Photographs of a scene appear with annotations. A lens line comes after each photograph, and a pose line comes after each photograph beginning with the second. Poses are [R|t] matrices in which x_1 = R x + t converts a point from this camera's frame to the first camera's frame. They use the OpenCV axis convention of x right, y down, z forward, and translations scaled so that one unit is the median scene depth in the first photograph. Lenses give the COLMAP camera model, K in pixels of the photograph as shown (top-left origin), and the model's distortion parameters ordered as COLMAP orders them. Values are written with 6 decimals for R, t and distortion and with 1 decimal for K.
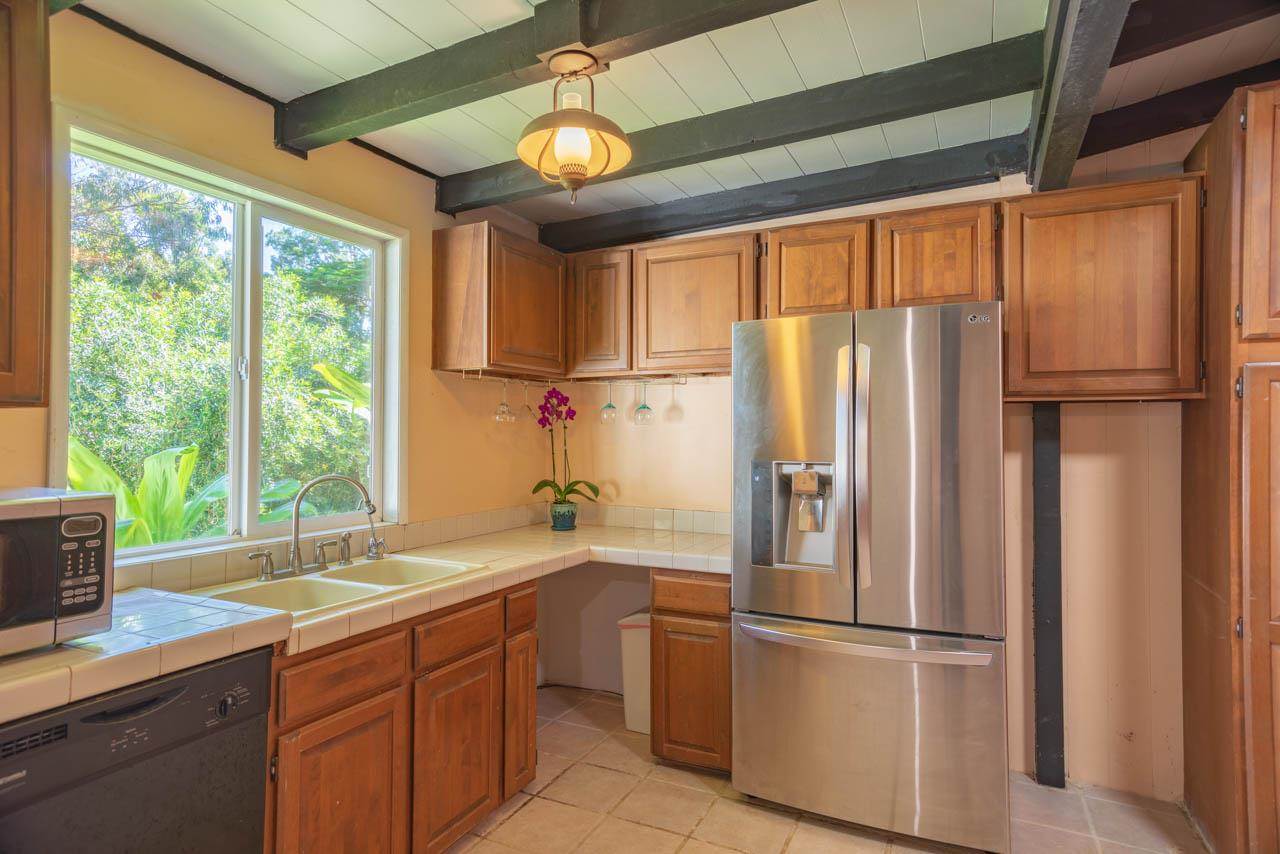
lens RADIAL K [[694.8, 0, 644.3], [0, 694.8, 425.8], [0, 0, 1]] dist [0.003118, 0.002467]
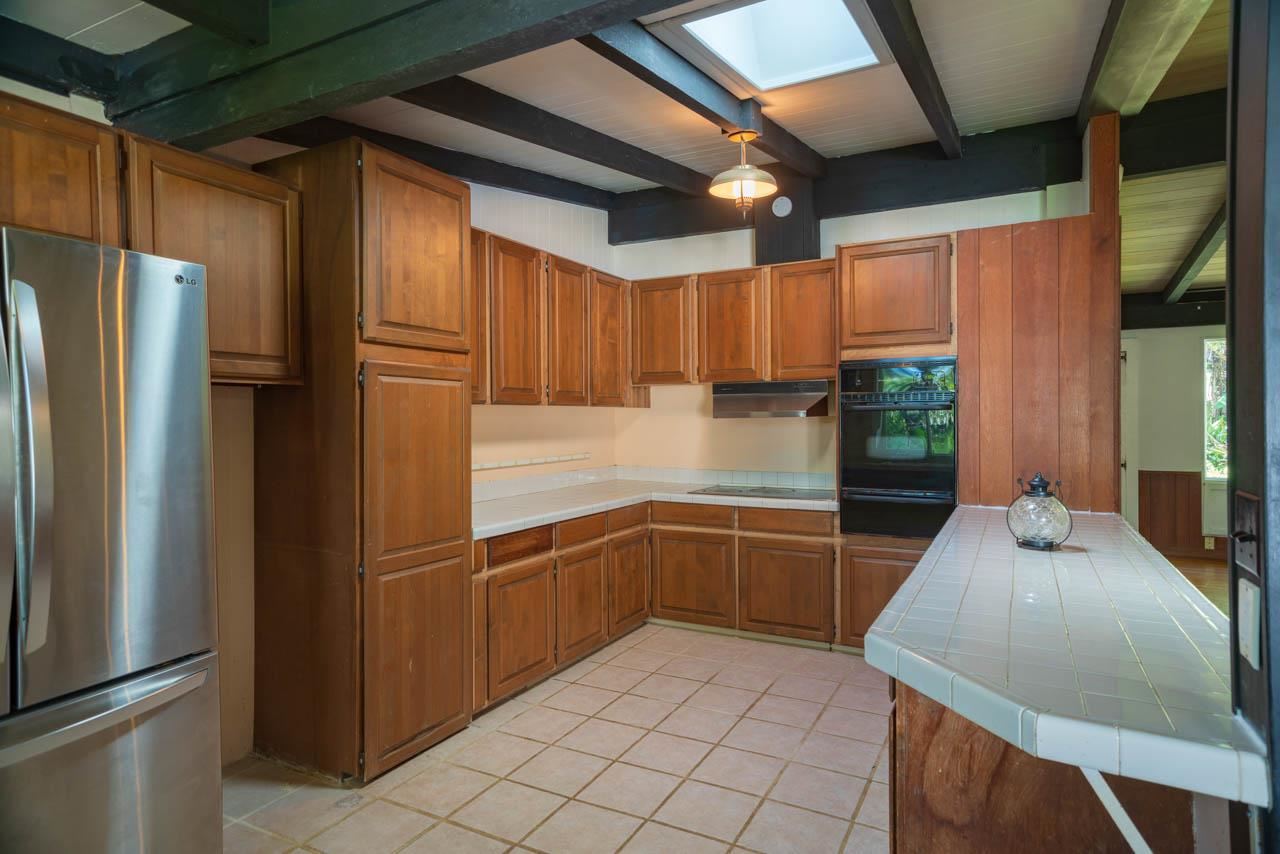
lens RADIAL K [[694.8, 0, 644.3], [0, 694.8, 425.8], [0, 0, 1]] dist [0.003118, 0.002467]
pose [[0.024434, -0.020465, 0.999492, -0.328763], [-0.000981, 0.999789, 0.020495, 0.003647], [-0.999701, -0.001481, 0.024409, 0.396026]]
